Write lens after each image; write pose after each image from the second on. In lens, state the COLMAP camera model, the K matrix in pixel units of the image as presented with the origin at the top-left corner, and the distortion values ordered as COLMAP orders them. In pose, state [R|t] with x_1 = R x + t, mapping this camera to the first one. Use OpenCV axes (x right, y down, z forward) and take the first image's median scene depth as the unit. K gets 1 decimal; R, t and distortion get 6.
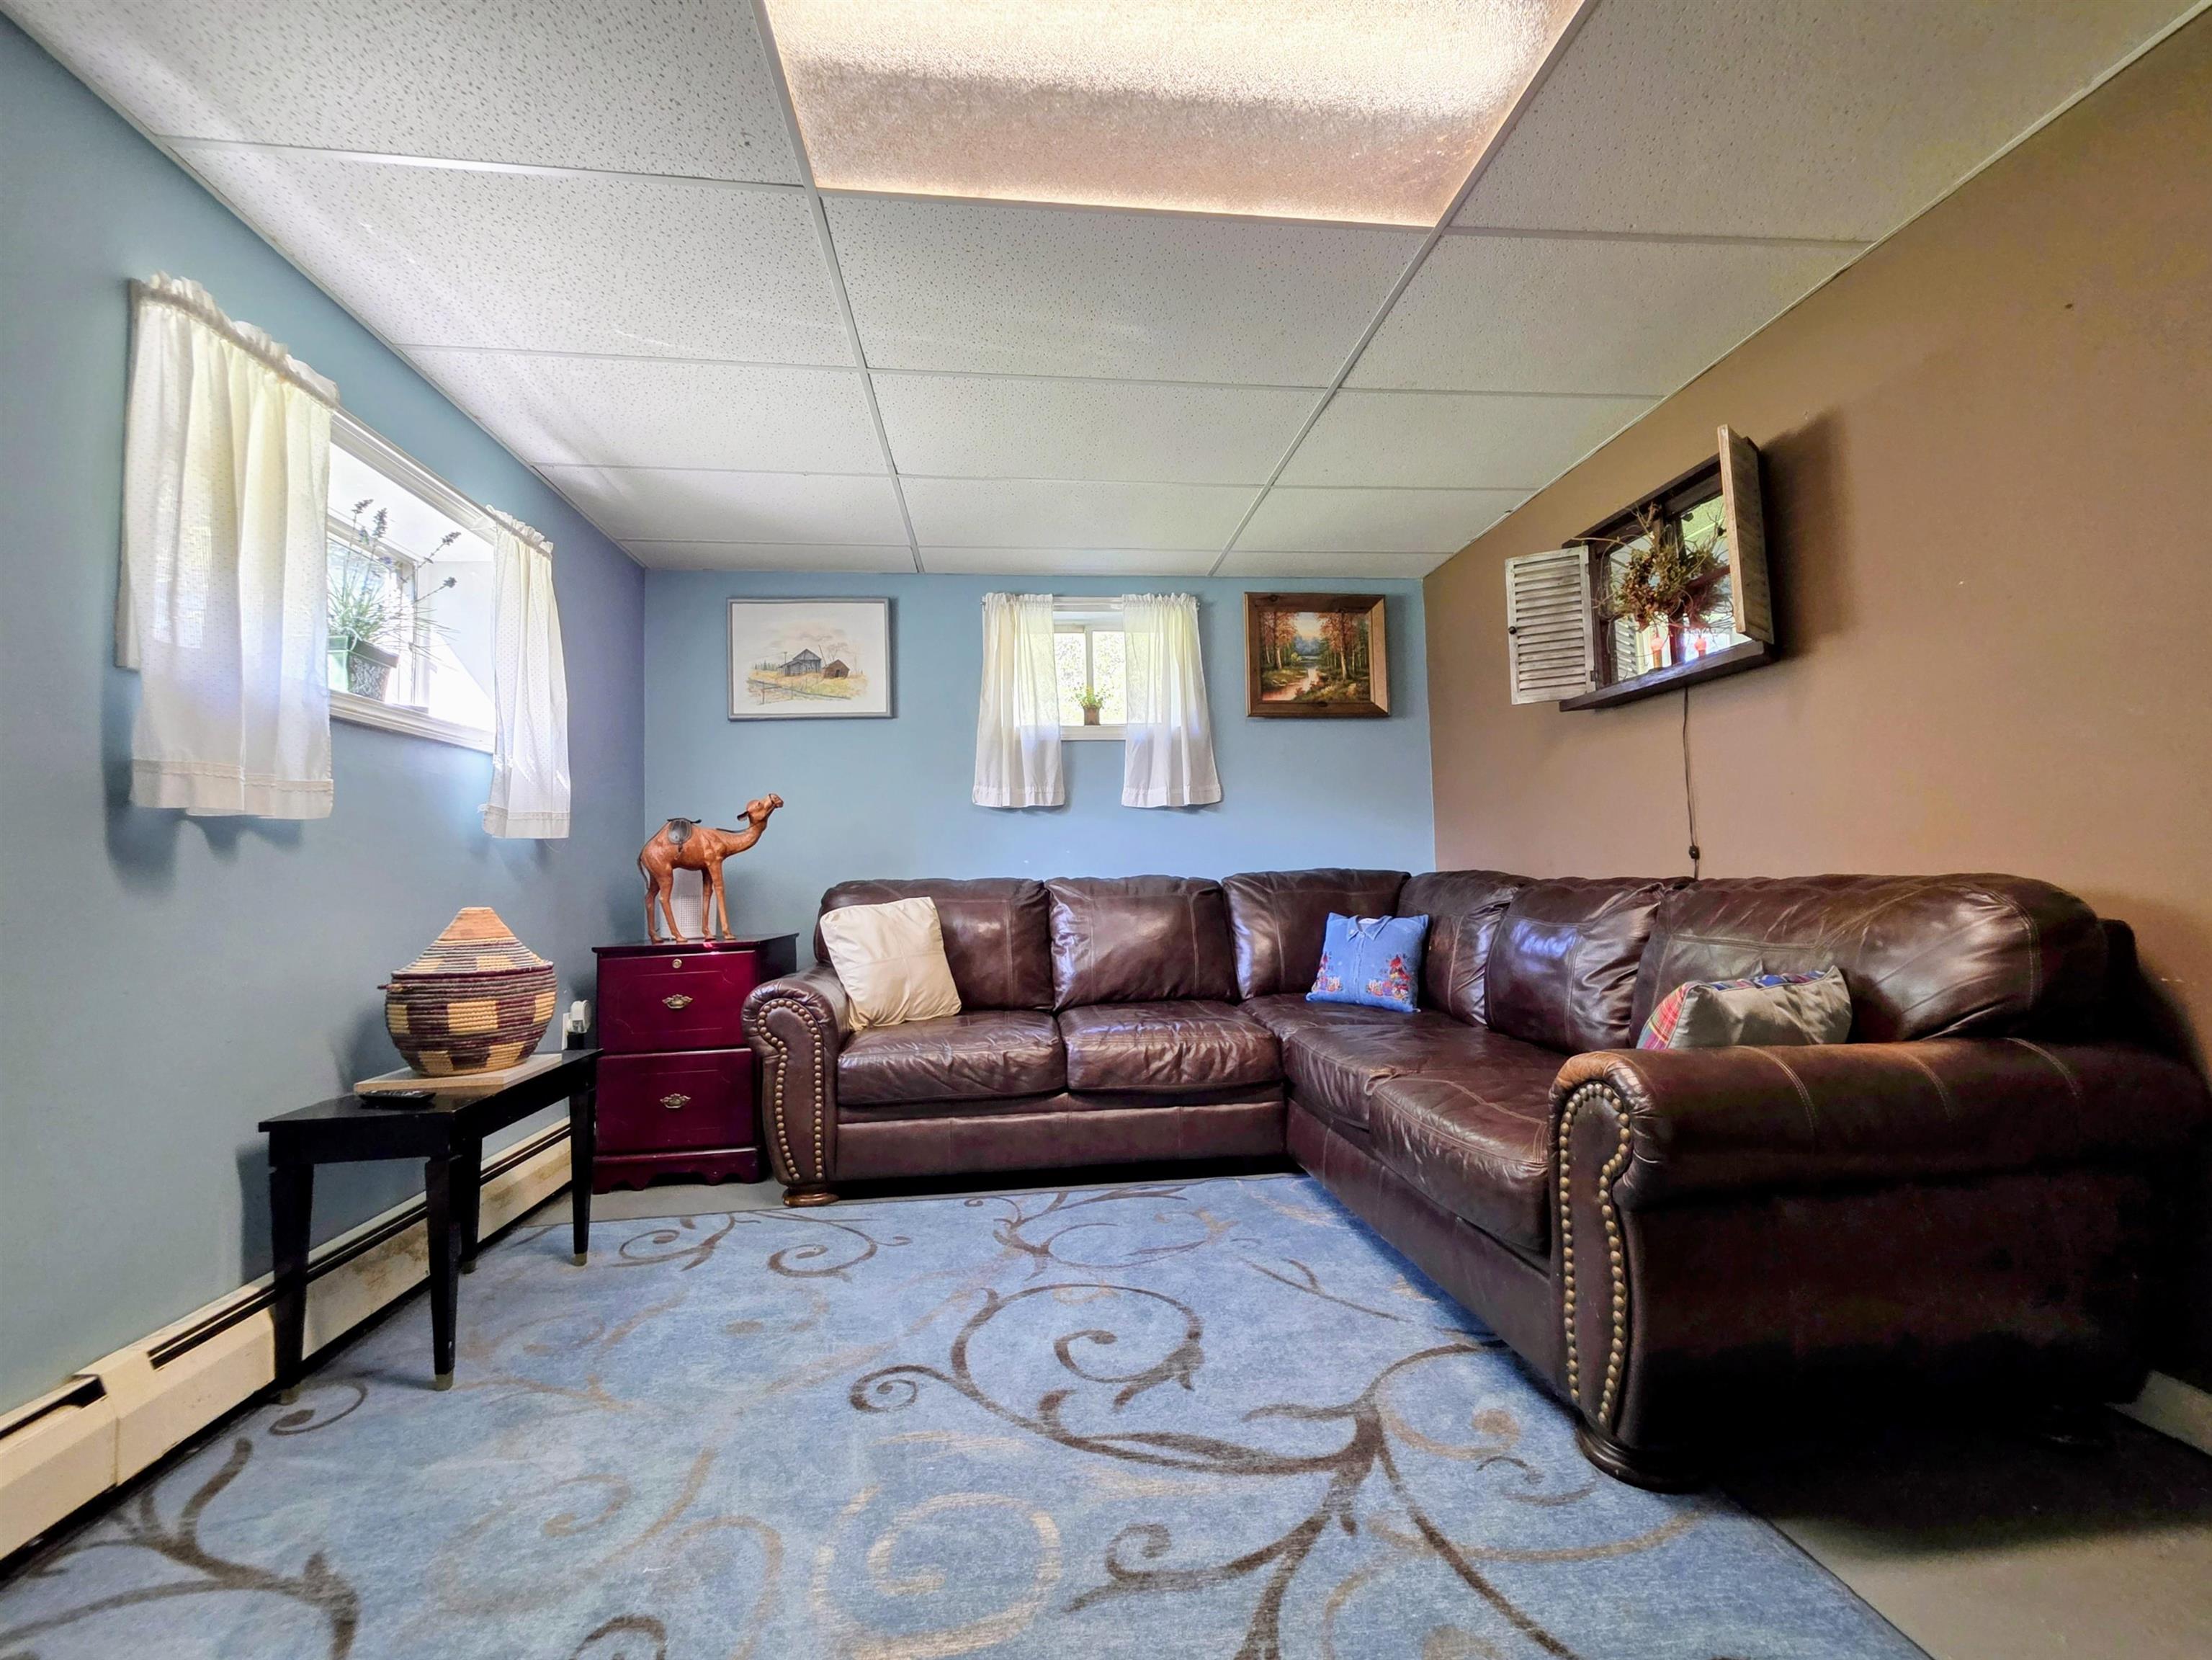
lens RADIAL K [[904.0, 0, 1127.0], [0, 904.0, 824.1], [0, 0, 1]] dist [-0.000419, -0.000020]
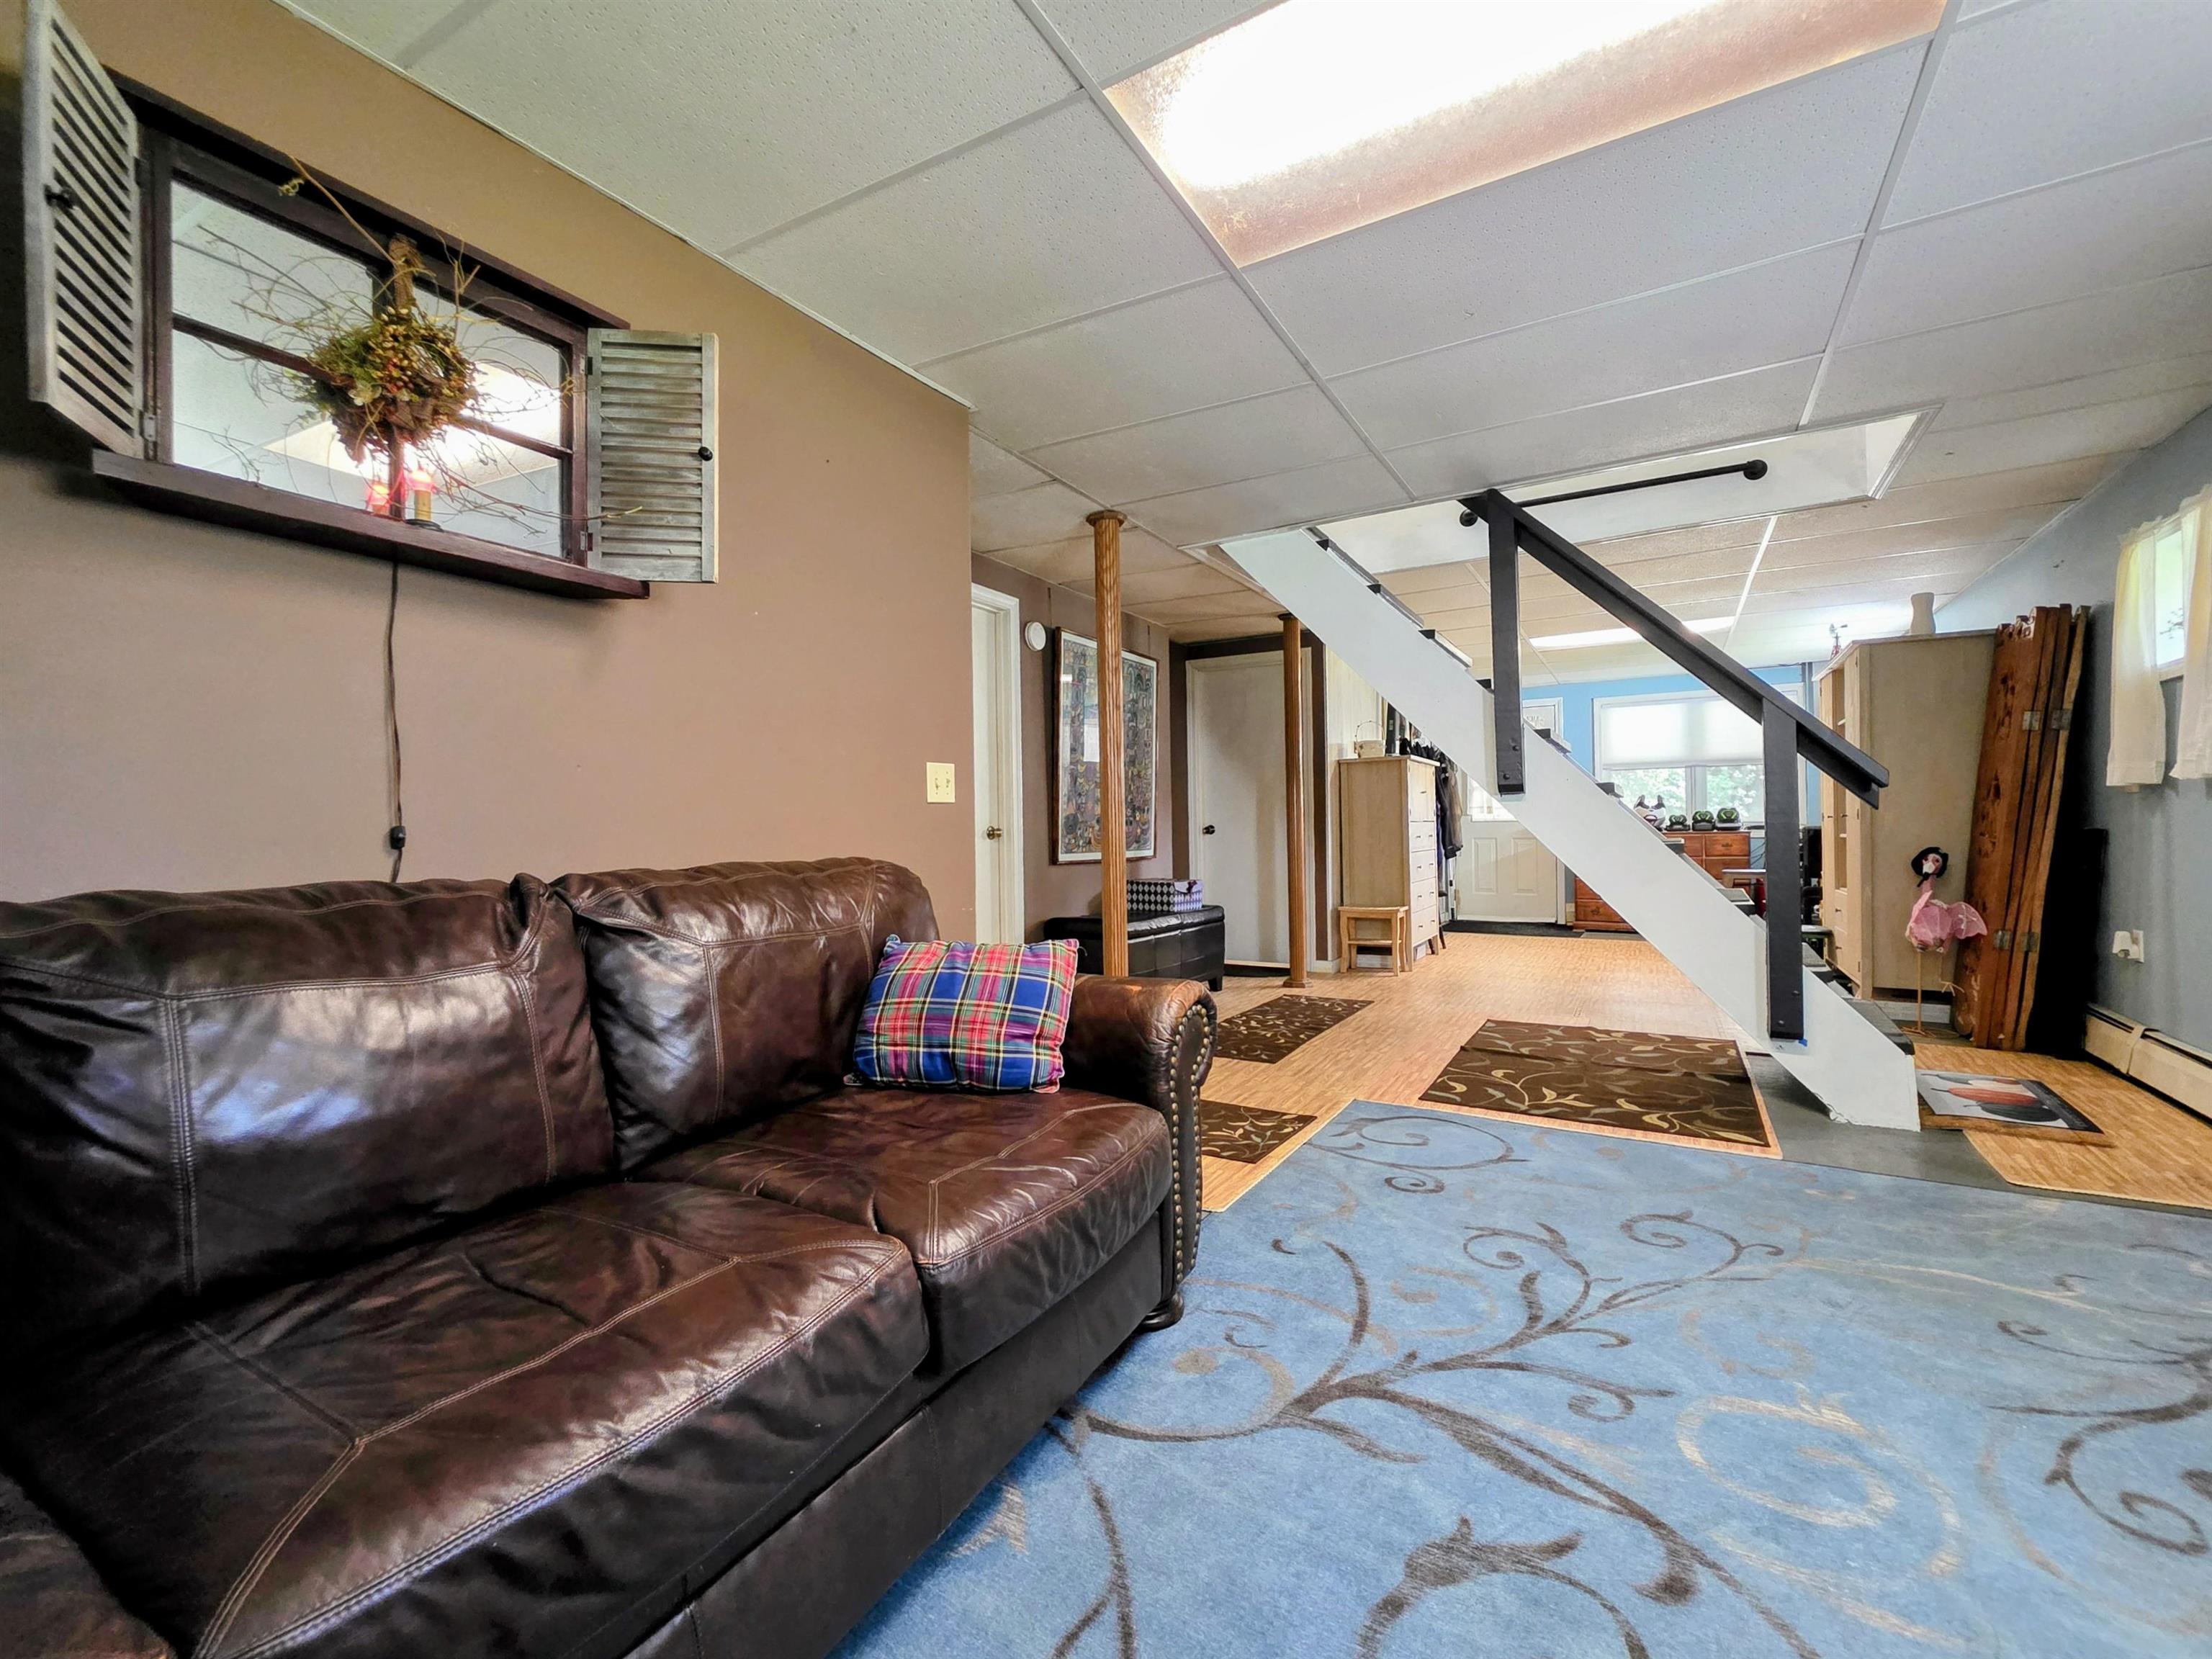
lens RADIAL K [[903.9, 0, 1127.0], [0, 903.9, 823.6], [0, 0, 1]] dist [-0.000419, -0.000020]
pose [[-0.784042, 0.029289, 0.620017, -0.212808], [-0.006986, 0.998406, -0.055997, 0.085050], [-0.620669, -0.048235, -0.782588, 1.929274]]
